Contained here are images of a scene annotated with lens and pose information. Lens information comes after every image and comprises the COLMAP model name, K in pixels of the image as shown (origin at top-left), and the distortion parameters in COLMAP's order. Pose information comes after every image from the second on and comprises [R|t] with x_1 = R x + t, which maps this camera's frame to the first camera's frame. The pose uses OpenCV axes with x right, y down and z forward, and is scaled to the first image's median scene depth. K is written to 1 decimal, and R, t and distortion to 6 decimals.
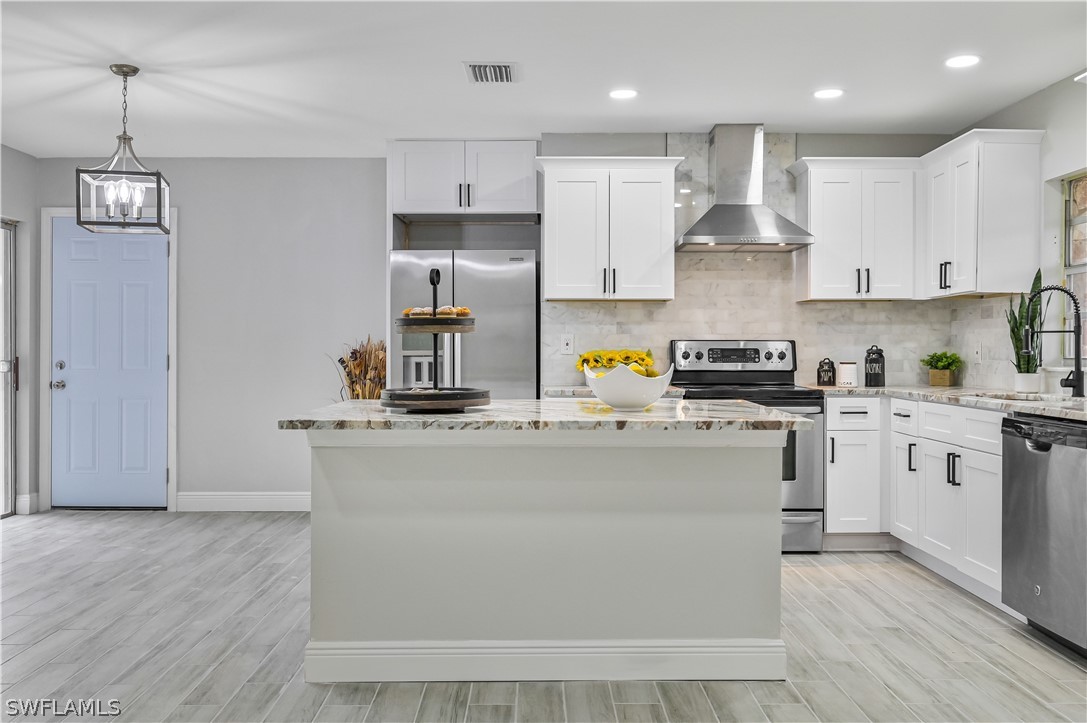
lens RADIAL K [[948.0, 0, 540.9], [0, 948.0, 349.8], [0, 0, 1]] dist [-0.003598, 0.001619]
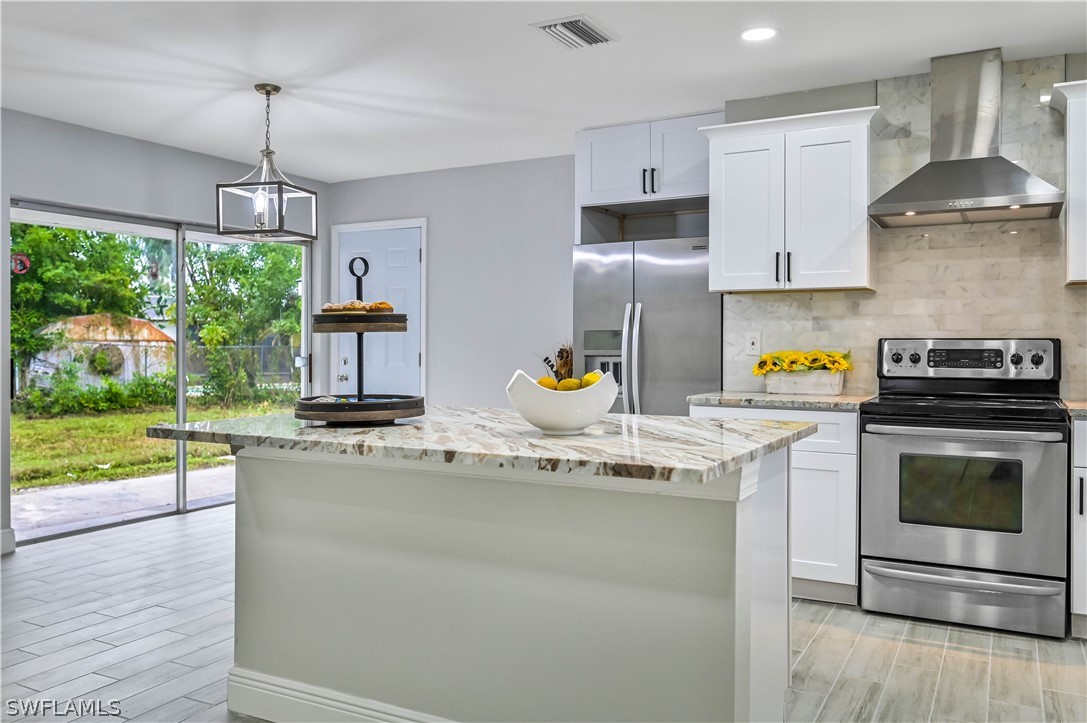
lens RADIAL K [[860.7, 0, 542.9], [0, 860.7, 346.7], [0, 0, 1]] dist [-0.008714, 0.014351]
pose [[0.876912, 0.002435, -0.480644, 0.244739], [-0.002404, 0.999997, 0.000682, -0.003203], [0.480644, 0.000557, 0.876916, 0.235553]]
